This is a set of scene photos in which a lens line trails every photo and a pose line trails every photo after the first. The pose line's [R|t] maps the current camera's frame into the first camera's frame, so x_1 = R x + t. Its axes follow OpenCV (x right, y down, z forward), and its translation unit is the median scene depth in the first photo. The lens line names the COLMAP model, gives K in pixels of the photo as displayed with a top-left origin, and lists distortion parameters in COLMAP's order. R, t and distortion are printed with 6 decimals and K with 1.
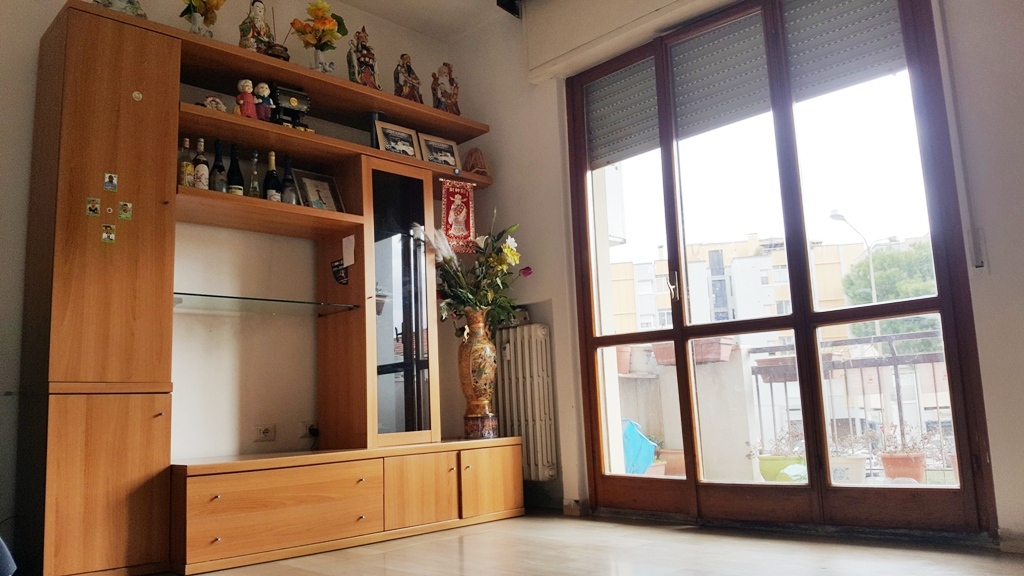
lens RADIAL K [[779.2, 0, 515.1], [0, 779.2, 296.8], [0, 0, 1]] dist [0.048043, -0.115750]
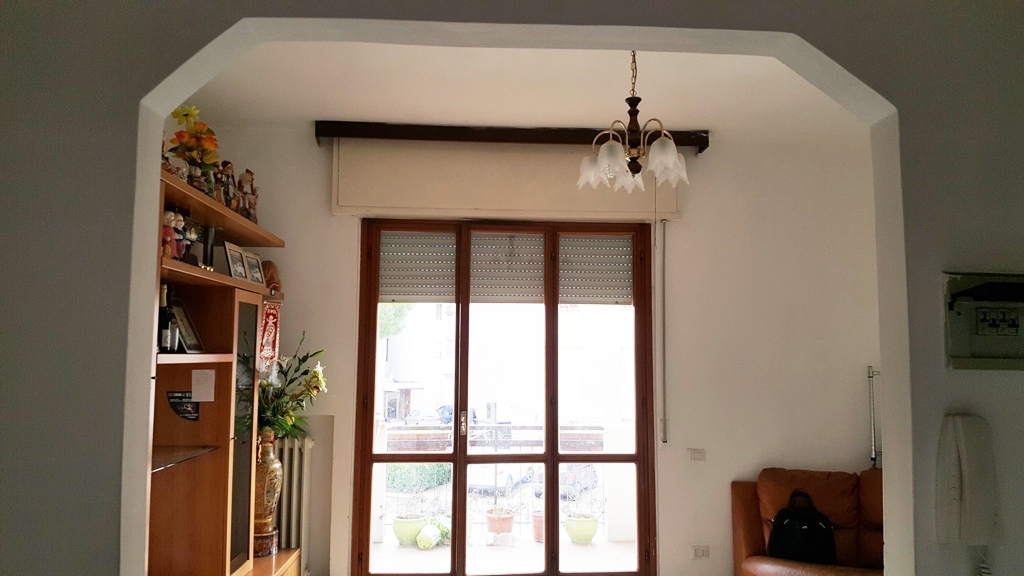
lens RADIAL K [[773.5, 0, 517.1], [0, 773.5, 287.6], [0, 0, 1]] dist [0.095893, -0.016515]
pose [[0.658680, 0.111579, 0.744104, -0.641154], [-0.145482, 0.989168, -0.019547, -0.199086], [-0.738224, -0.095379, 0.667778, 0.086954]]
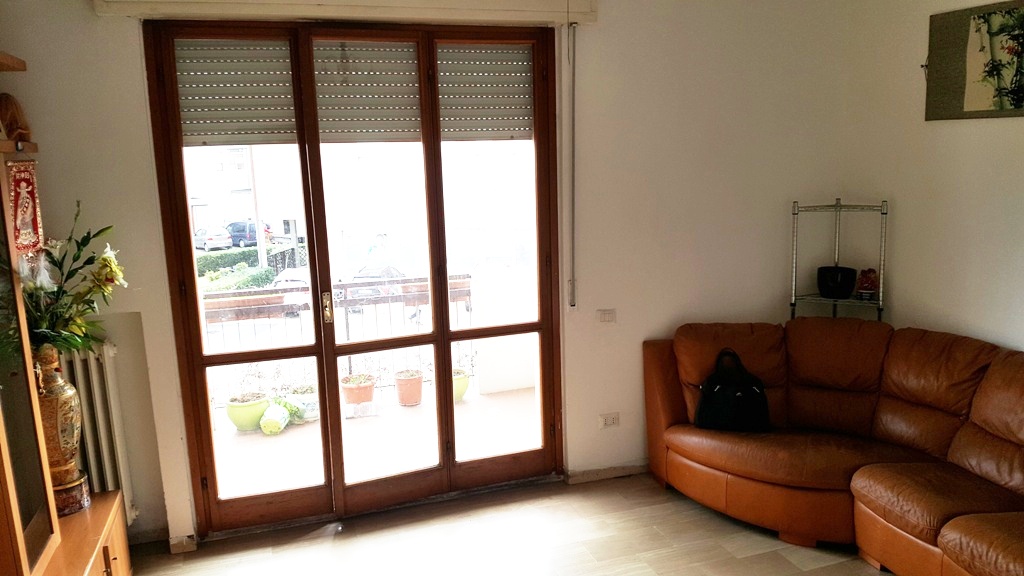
lens RADIAL K [[779.2, 0, 510.8], [0, 779.2, 289.8], [0, 0, 1]] dist [0.048043, -0.115750]
pose [[0.445461, -0.129832, 0.885838, -0.499081], [-0.122391, 0.971310, 0.203906, -0.233601], [-0.886896, -0.199251, 0.416790, 0.347468]]
